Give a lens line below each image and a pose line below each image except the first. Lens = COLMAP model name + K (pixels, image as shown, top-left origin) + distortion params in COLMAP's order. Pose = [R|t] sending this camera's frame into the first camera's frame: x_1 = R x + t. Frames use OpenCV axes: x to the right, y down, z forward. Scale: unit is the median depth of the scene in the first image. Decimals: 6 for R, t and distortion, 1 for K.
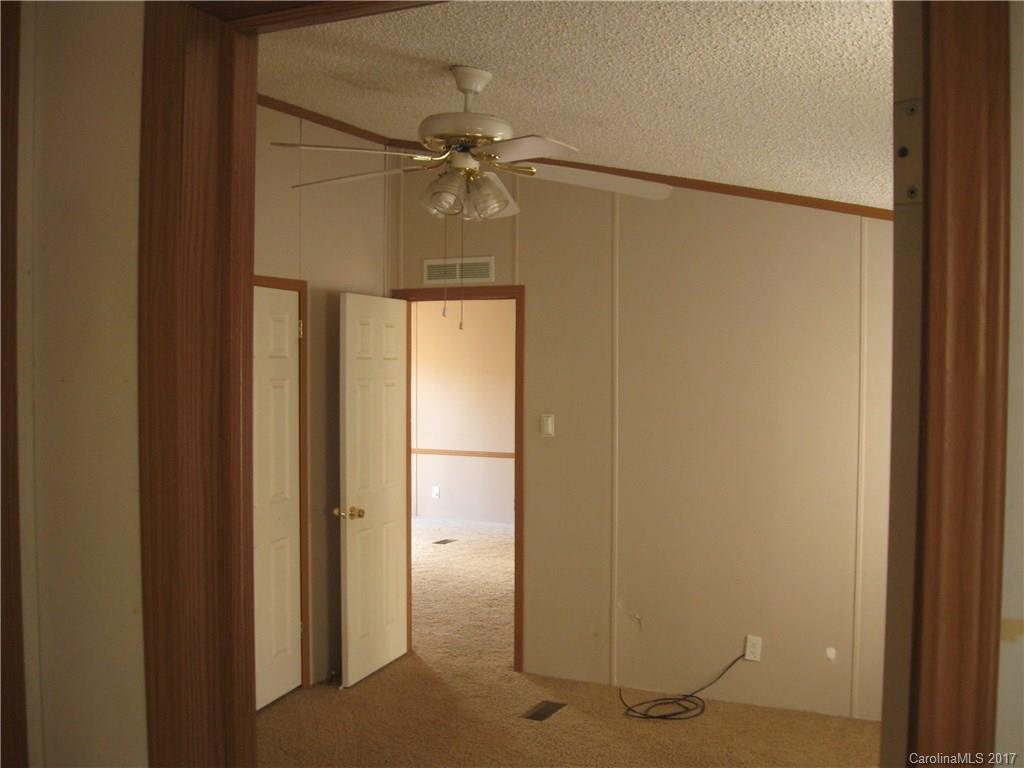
lens RADIAL K [[1057.8, 0, 516.5], [0, 1057.8, 406.0], [0, 0, 1]] dist [-0.154487, 0.101469]
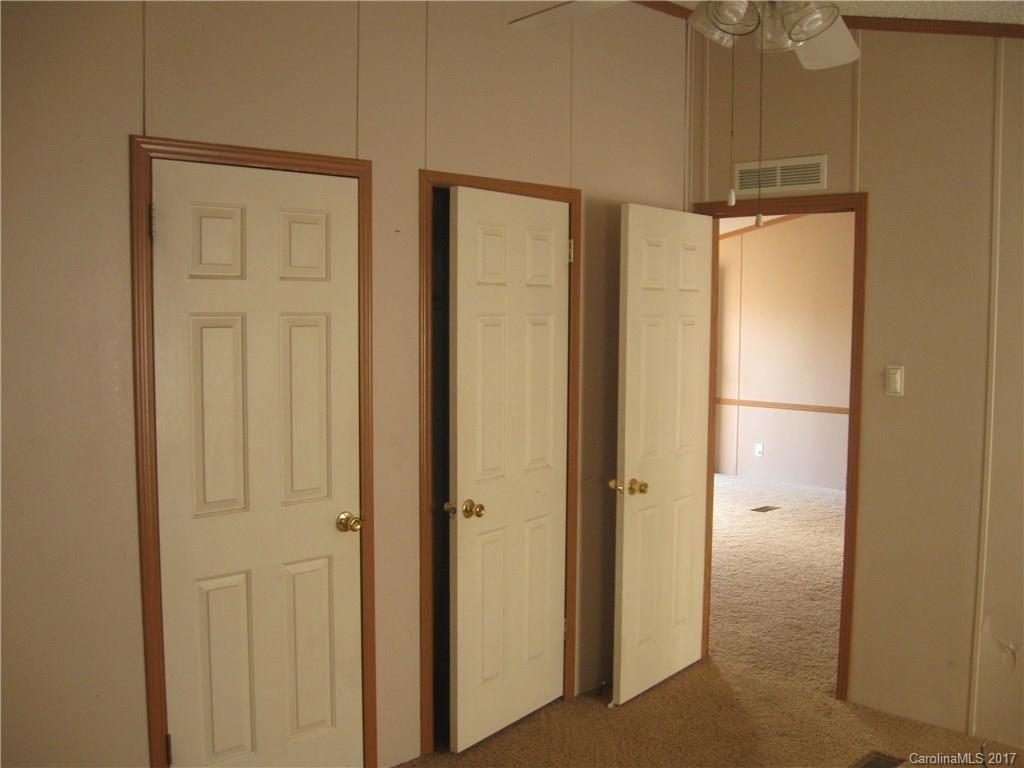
lens RADIAL K [[1057.8, 0, 516.5], [0, 1057.8, 406.0], [0, 0, 1]] dist [-0.154487, 0.101469]
pose [[0.950529, 0.030534, -0.309130, 0.002464], [-0.014415, 0.998421, 0.054294, 0.000419], [0.310300, -0.047152, 0.949469, 0.218083]]
